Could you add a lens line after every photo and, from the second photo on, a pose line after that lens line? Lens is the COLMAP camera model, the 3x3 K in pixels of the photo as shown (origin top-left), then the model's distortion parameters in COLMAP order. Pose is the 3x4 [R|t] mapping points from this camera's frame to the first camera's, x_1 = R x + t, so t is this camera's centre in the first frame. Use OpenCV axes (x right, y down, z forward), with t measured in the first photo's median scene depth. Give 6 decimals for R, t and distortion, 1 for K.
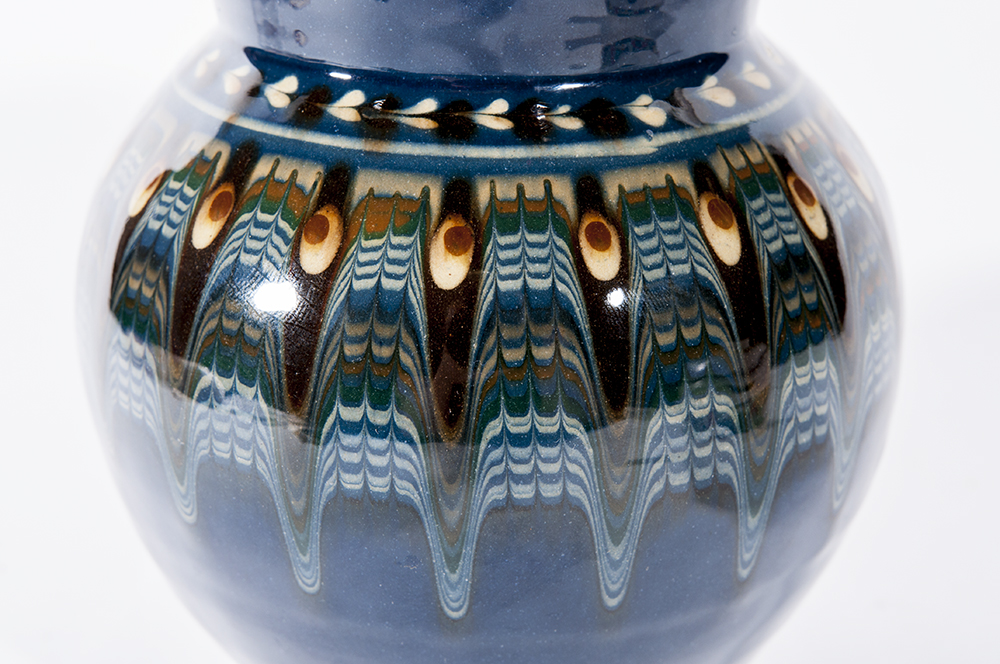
lens RADIAL K [[1479.0, 0, 500.0], [0, 1479.0, 332.0], [0, 0, 1]] dist [0.070053, 0.147849]
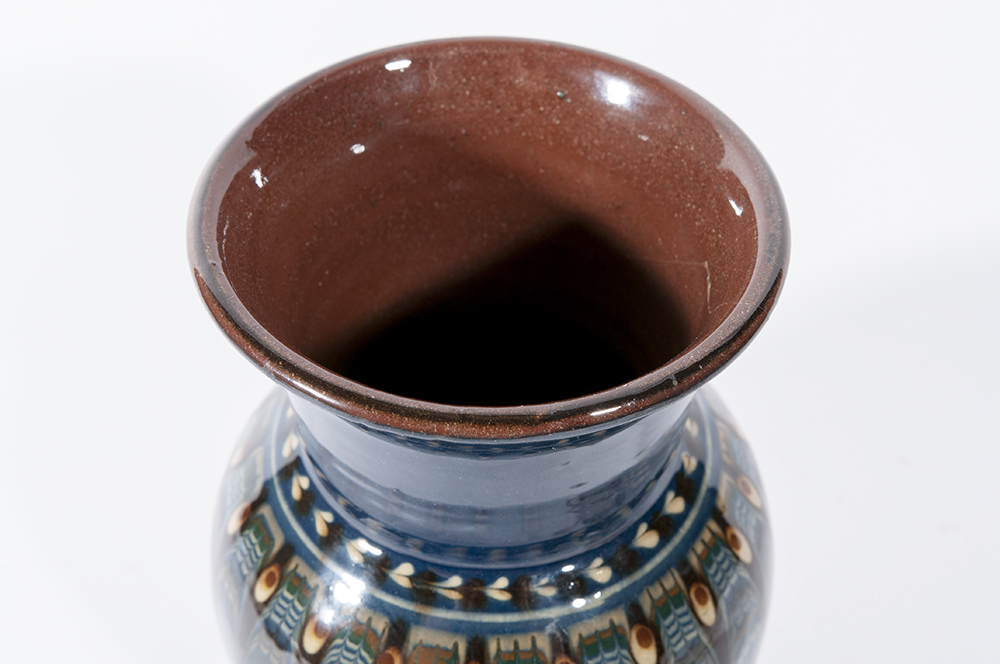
lens RADIAL K [[1479.0, 0, 500.0], [0, 1479.0, 332.0], [0, 0, 1]] dist [0.070053, 0.147849]
pose [[0.999890, -0.006718, 0.013190, -0.021392], [0.001338, 0.928477, 0.371387, -0.966794], [-0.014742, -0.371329, 0.928384, -0.330932]]
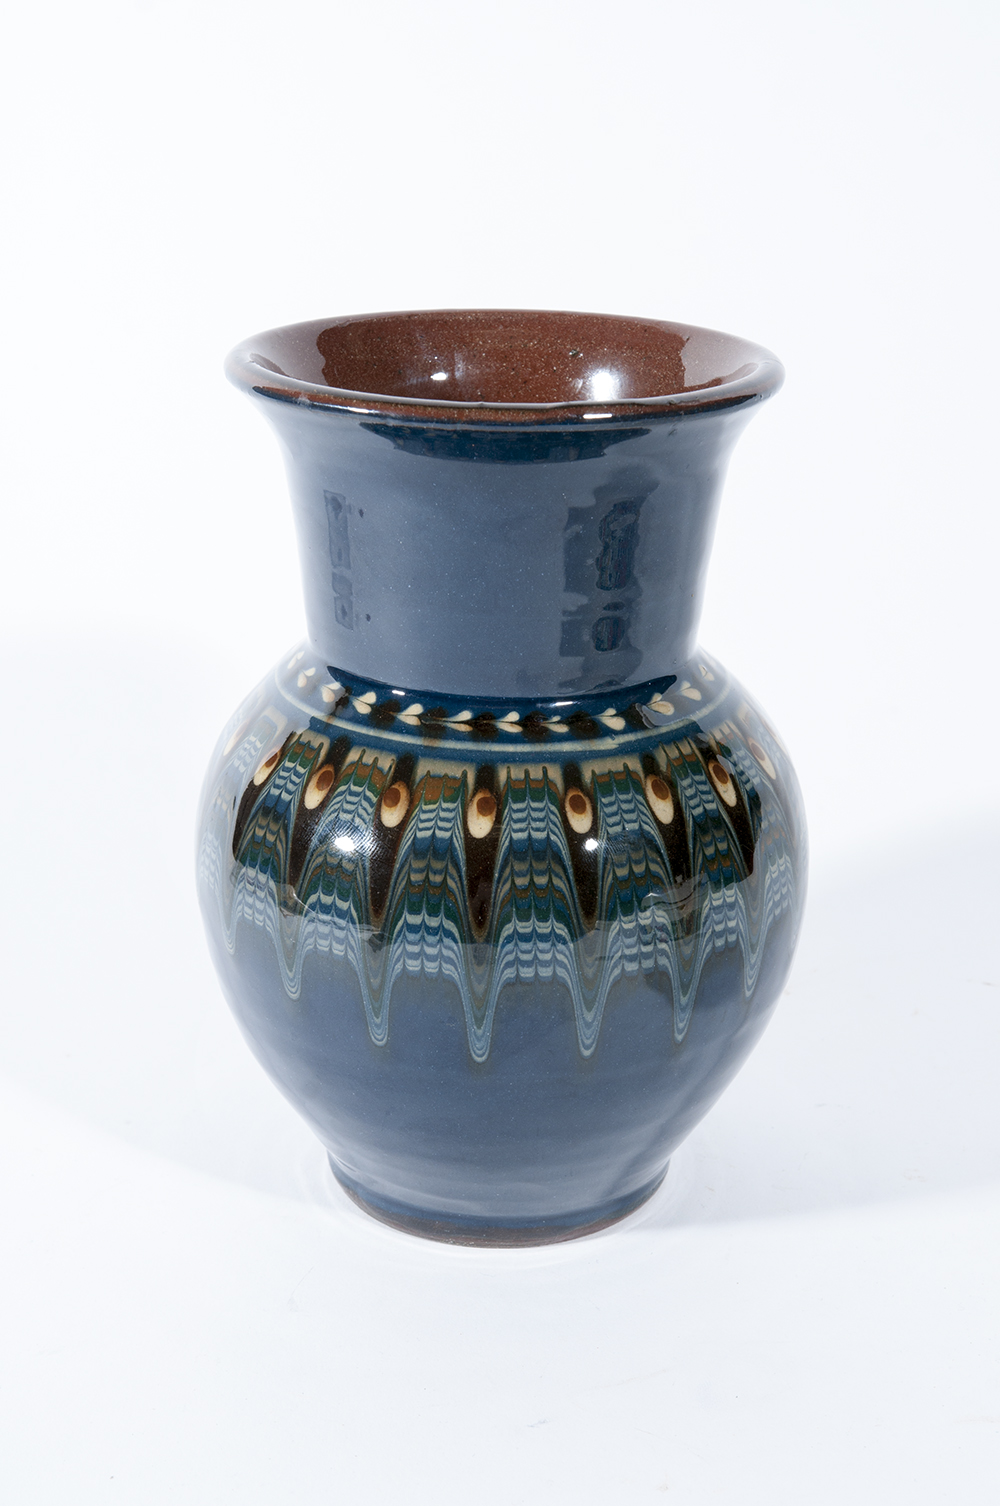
lens RADIAL K [[2227.3, 0, 500.0], [0, 2227.3, 753.0], [0, 0, 1]] dist [0.070053, 0.147849]
pose [[0.999901, 0.010327, 0.009515, -0.035066], [-0.009675, 0.997761, -0.066173, 0.034384], [-0.010177, 0.066075, 0.997763, -1.257366]]
